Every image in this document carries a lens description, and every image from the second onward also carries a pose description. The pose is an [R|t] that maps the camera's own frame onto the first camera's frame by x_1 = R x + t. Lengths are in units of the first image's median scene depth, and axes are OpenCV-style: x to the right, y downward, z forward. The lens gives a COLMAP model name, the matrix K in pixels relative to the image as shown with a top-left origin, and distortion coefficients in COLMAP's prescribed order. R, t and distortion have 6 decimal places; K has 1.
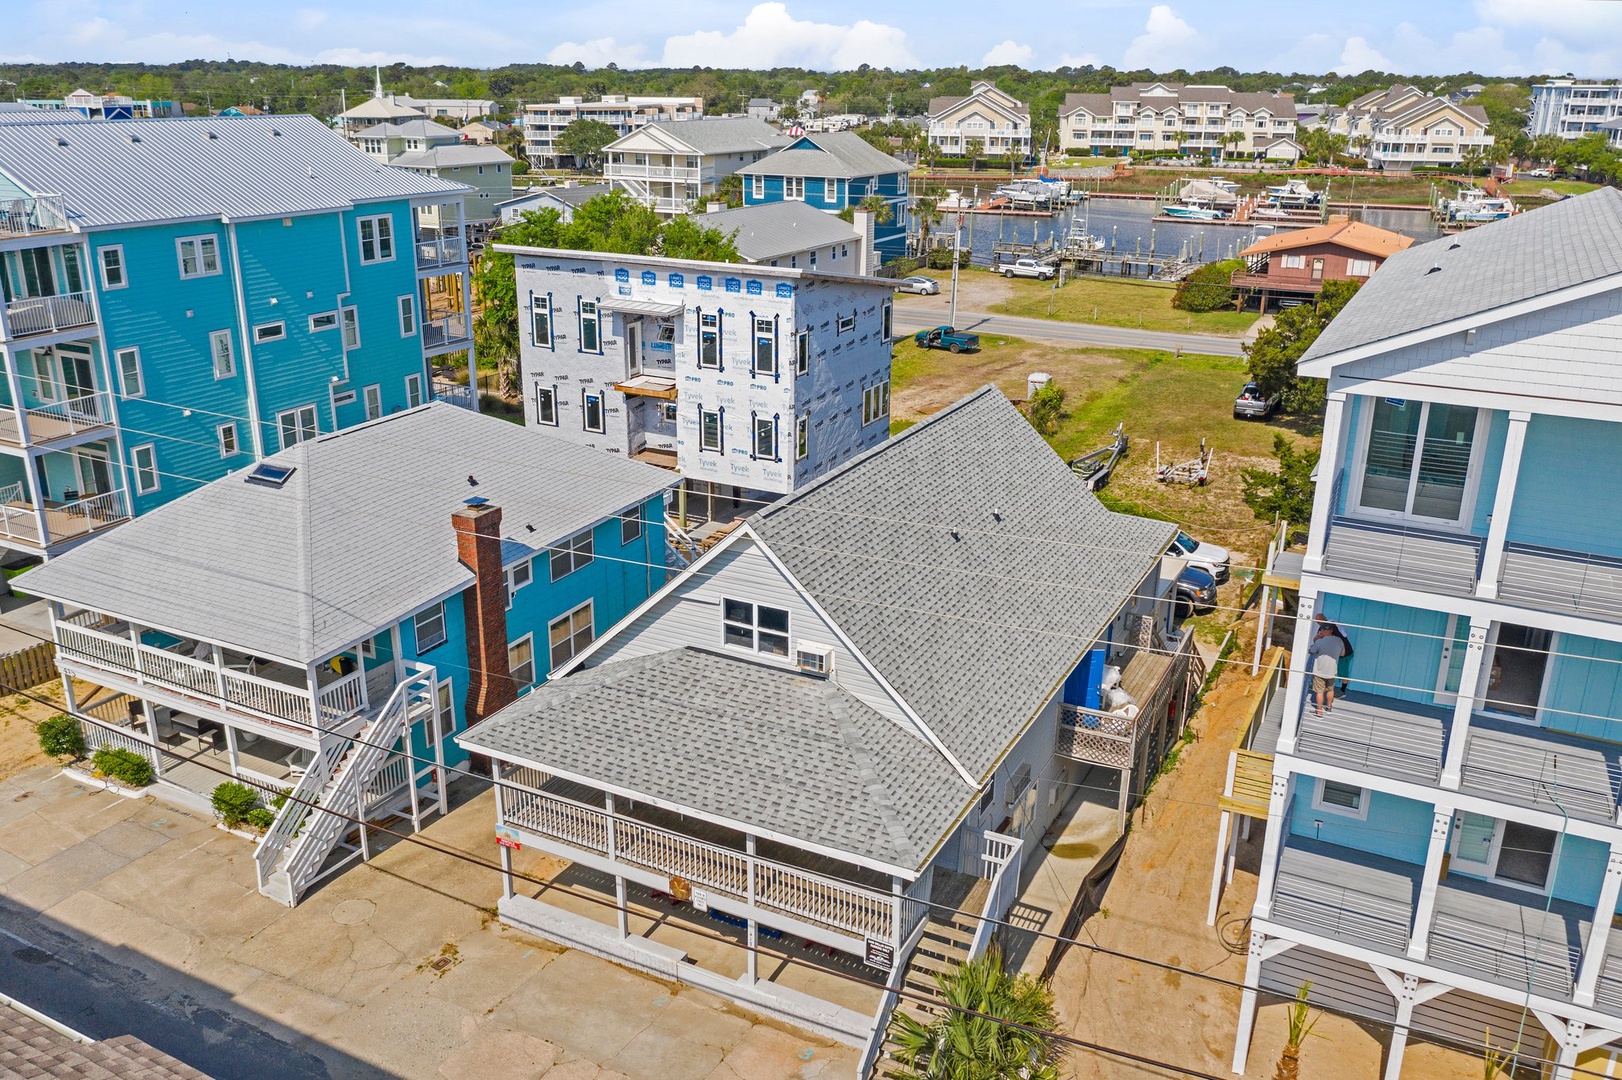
lens RADIAL K [[1321.1, 0, 811.0], [0, 1321.1, 540.0], [0, 0, 1]] dist [-0.011057, 0.001289]
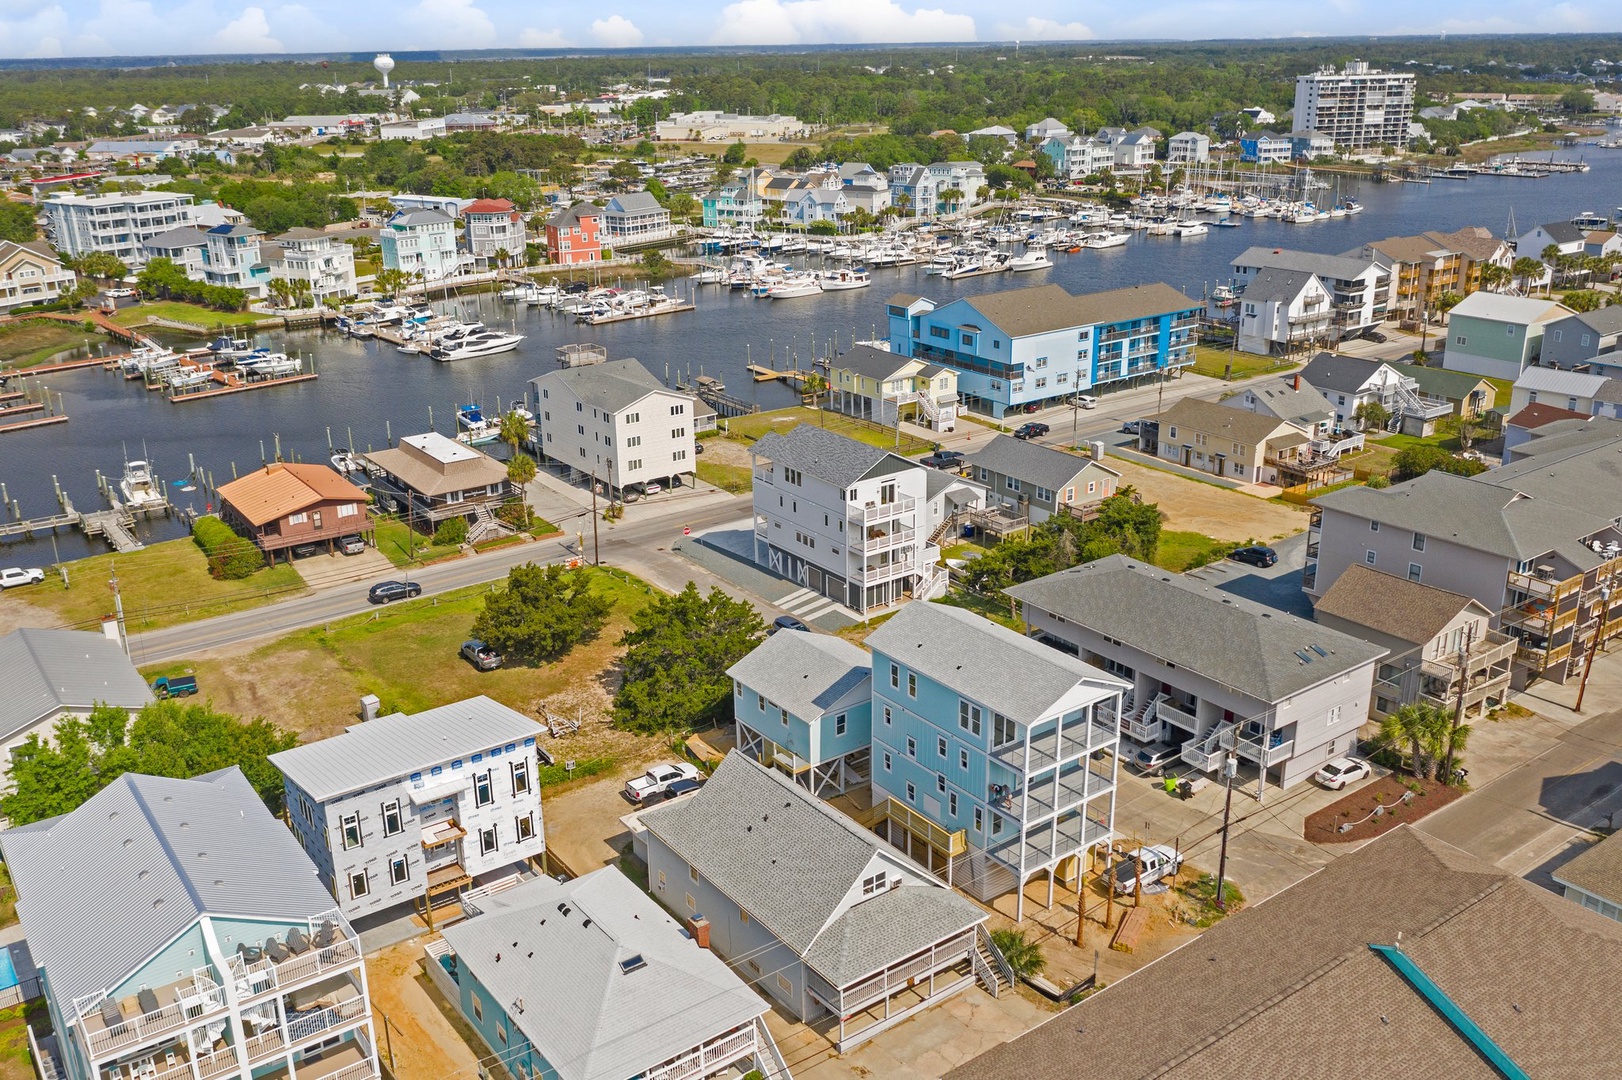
lens RADIAL K [[1391.5, 0, 811.0], [0, 1391.5, 540.0], [0, 0, 1]] dist [-0.017375, 0.005368]
pose [[0.445098, -0.311968, 0.839383, -0.903775], [0.314365, 0.932131, 0.179742, -0.453945], [-0.838488, 0.183870, 0.512961, -0.176717]]
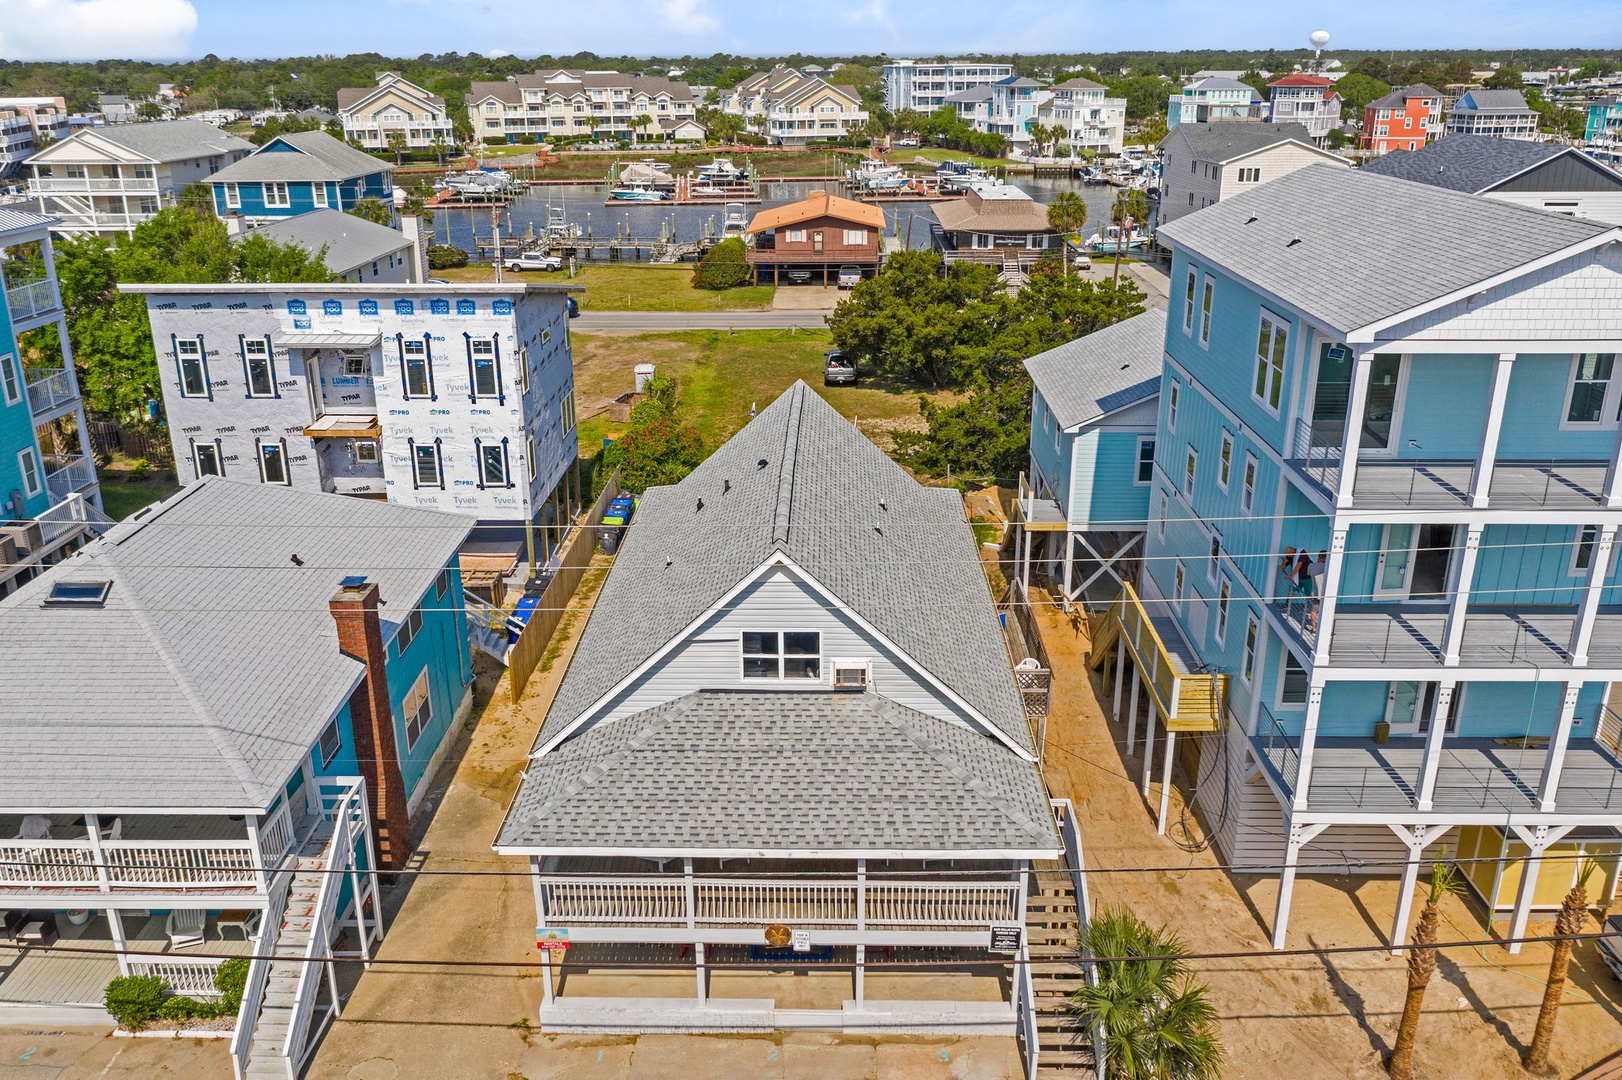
lens RADIAL K [[1301.4, 0, 811.0], [0, 1301.4, 540.0], [0, 0, 1]] dist [-0.015555, 0.008965]
pose [[0.897261, -0.164580, 0.409678, -0.165906], [0.158538, 0.986139, 0.048939, -0.025336], [-0.412054, 0.021039, 0.910917, 0.046707]]
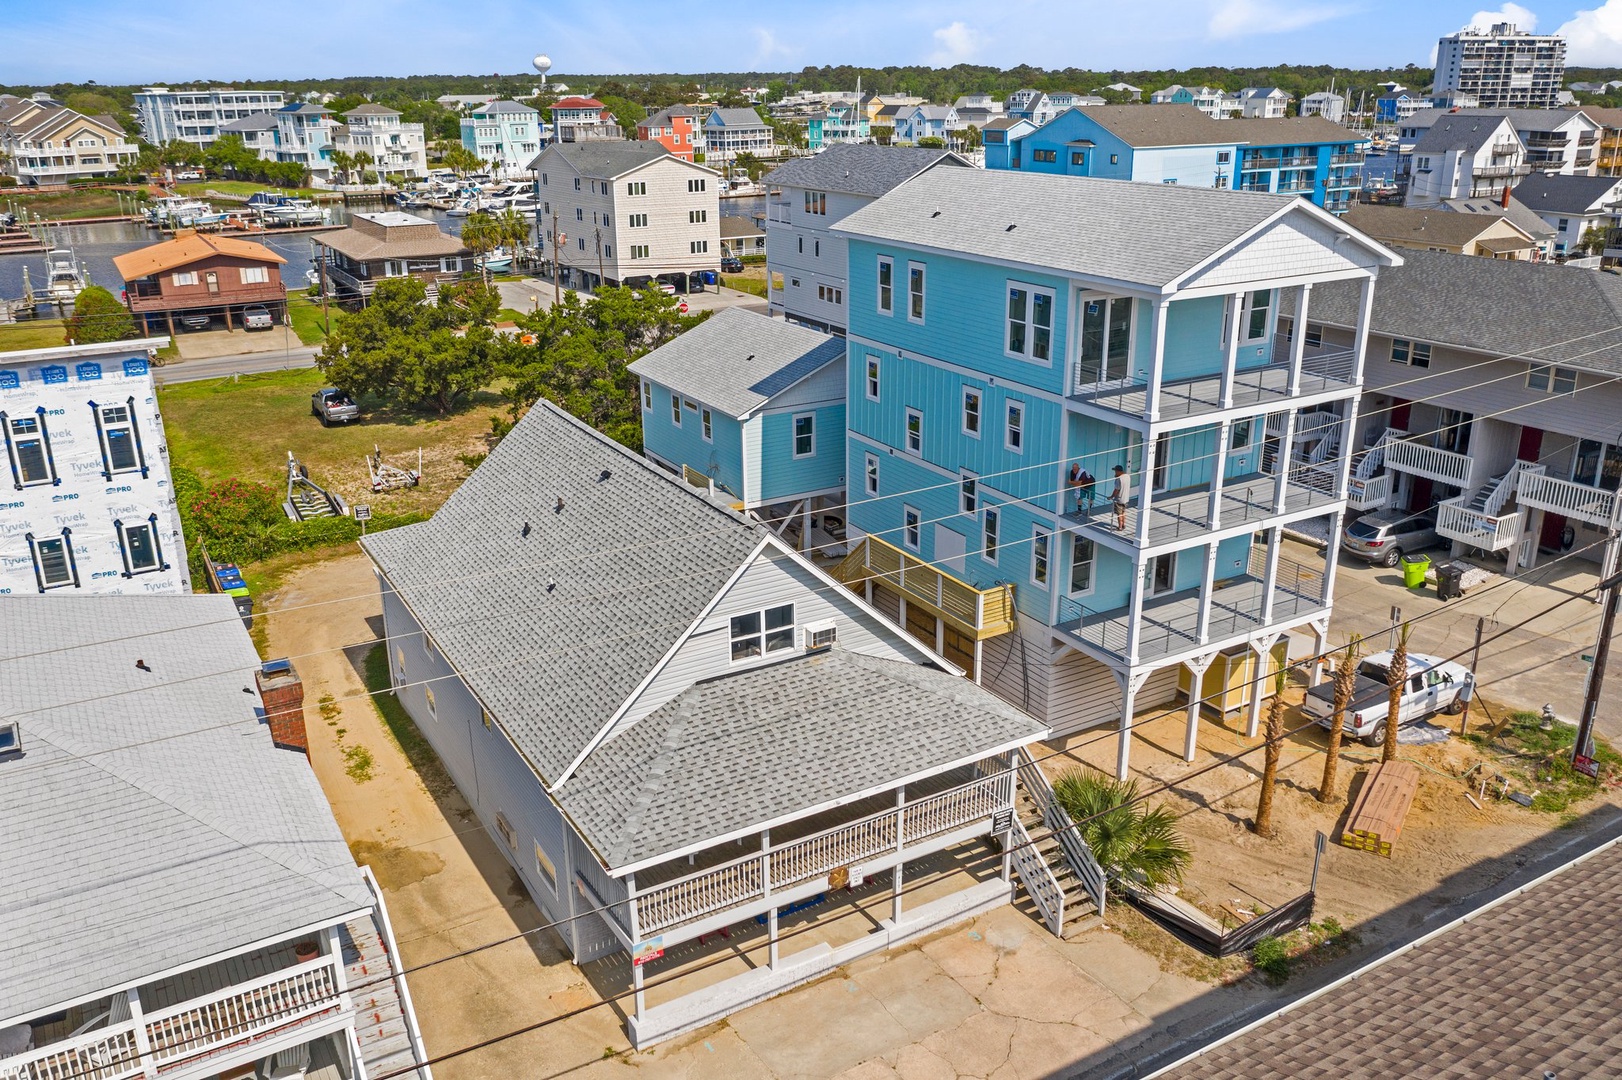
lens RADIAL K [[1284.7, 0, 811.0], [0, 1284.7, 540.0], [0, 0, 1]] dist [-0.011682, -0.002978]
pose [[0.532233, -0.297509, 0.792601, -0.334705], [0.293978, 0.942909, 0.156522, -0.062900], [-0.793918, 0.149701, 0.589308, 0.146619]]
